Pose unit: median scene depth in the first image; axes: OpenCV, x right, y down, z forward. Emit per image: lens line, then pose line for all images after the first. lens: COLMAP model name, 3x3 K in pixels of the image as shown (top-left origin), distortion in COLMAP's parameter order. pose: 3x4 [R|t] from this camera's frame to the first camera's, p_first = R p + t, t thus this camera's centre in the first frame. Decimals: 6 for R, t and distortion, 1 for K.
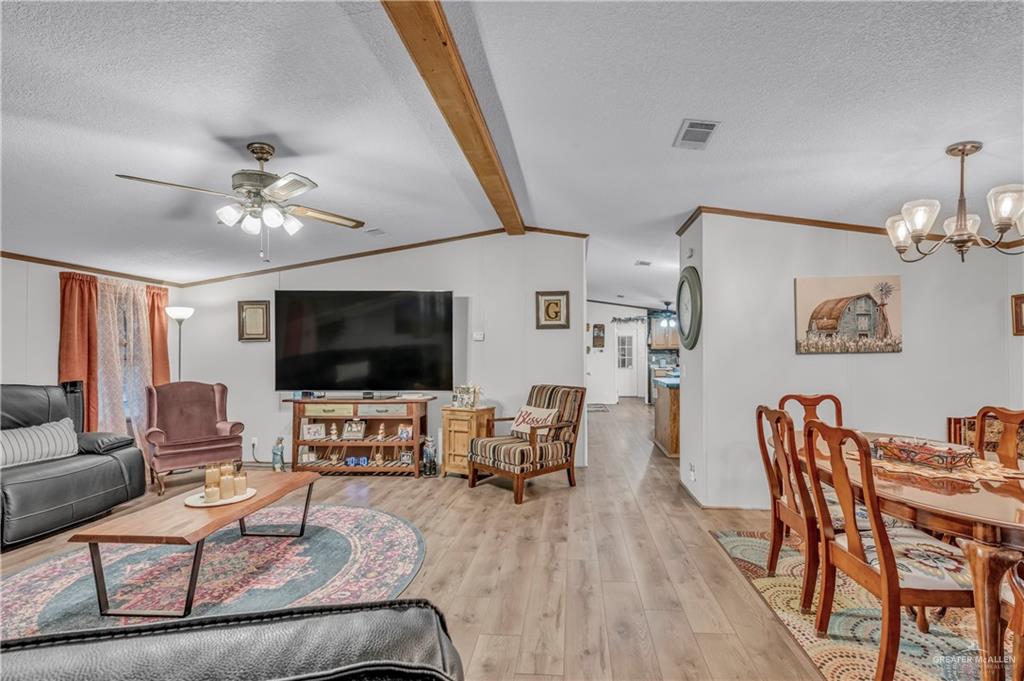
lens RADIAL K [[442.9, 0, 506.2], [0, 442.9, 350.3], [0, 0, 1]] dist [-0.002391, -0.000055]
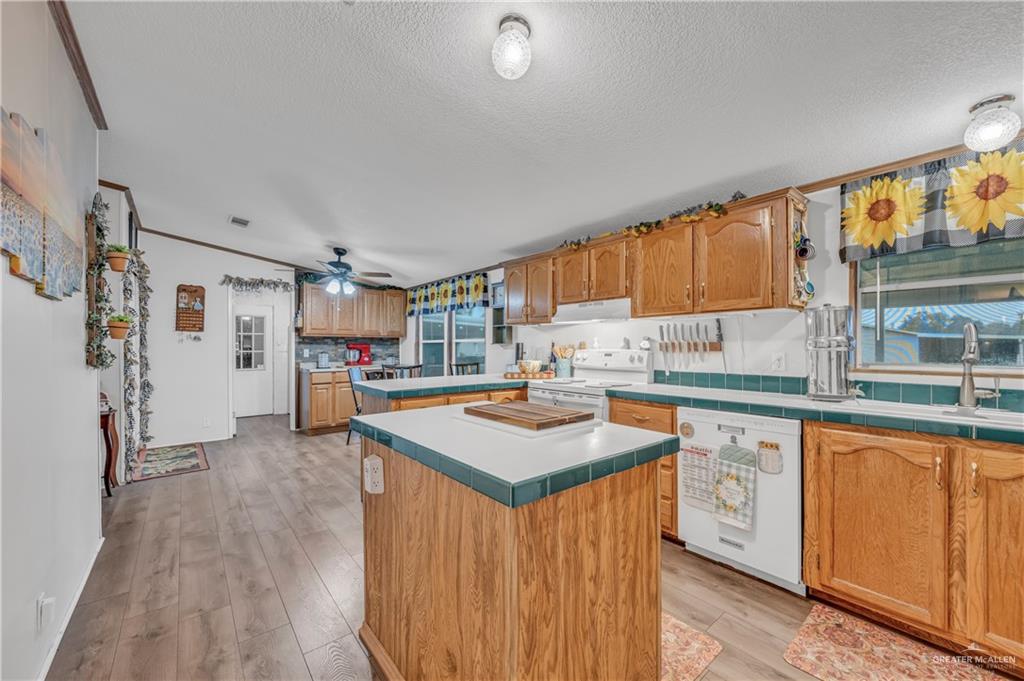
lens RADIAL K [[404.0, 0, 518.3], [0, 404.0, 344.0], [0, 0, 1]] dist [-0.007878, 0.000515]
pose [[0.694563, 0.004832, 0.719416, 0.144441], [-0.002594, 0.999988, -0.004212, 0.008830], [-0.719427, 0.001059, 0.694567, 0.428967]]
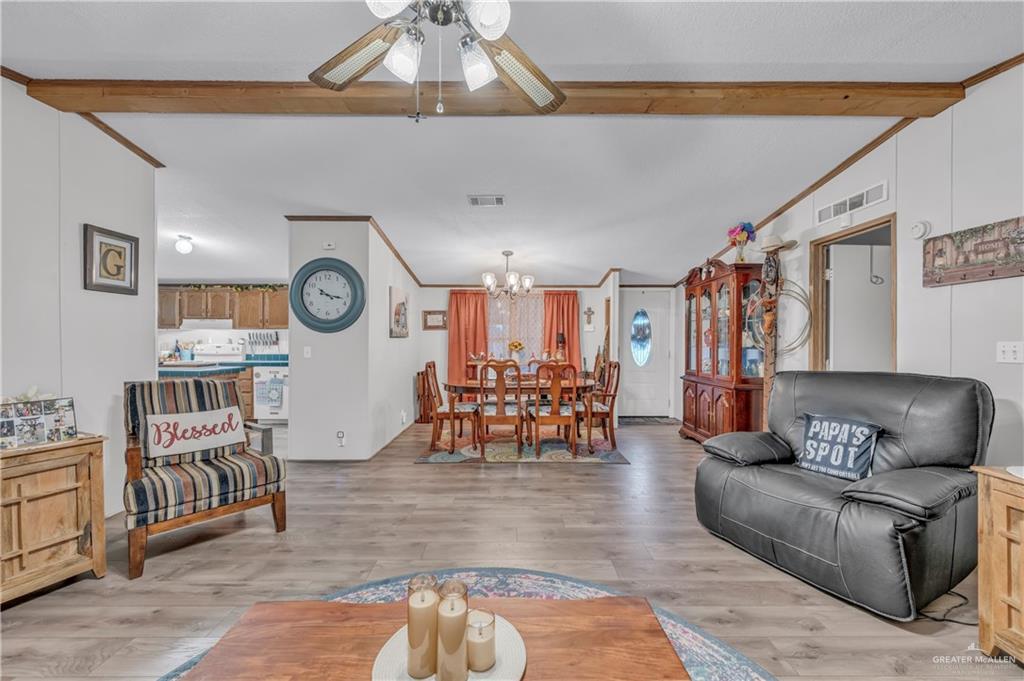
lens RADIAL K [[404.0, 0, 526.4], [0, 404.0, 347.8], [0, 0, 1]] dist [-0.007878, 0.000515]
pose [[-0.121261, -0.009383, 0.992576, -0.226417], [-0.007415, 0.999936, 0.008547, 0.008536], [-0.992593, -0.006324, -0.121323, 0.217129]]
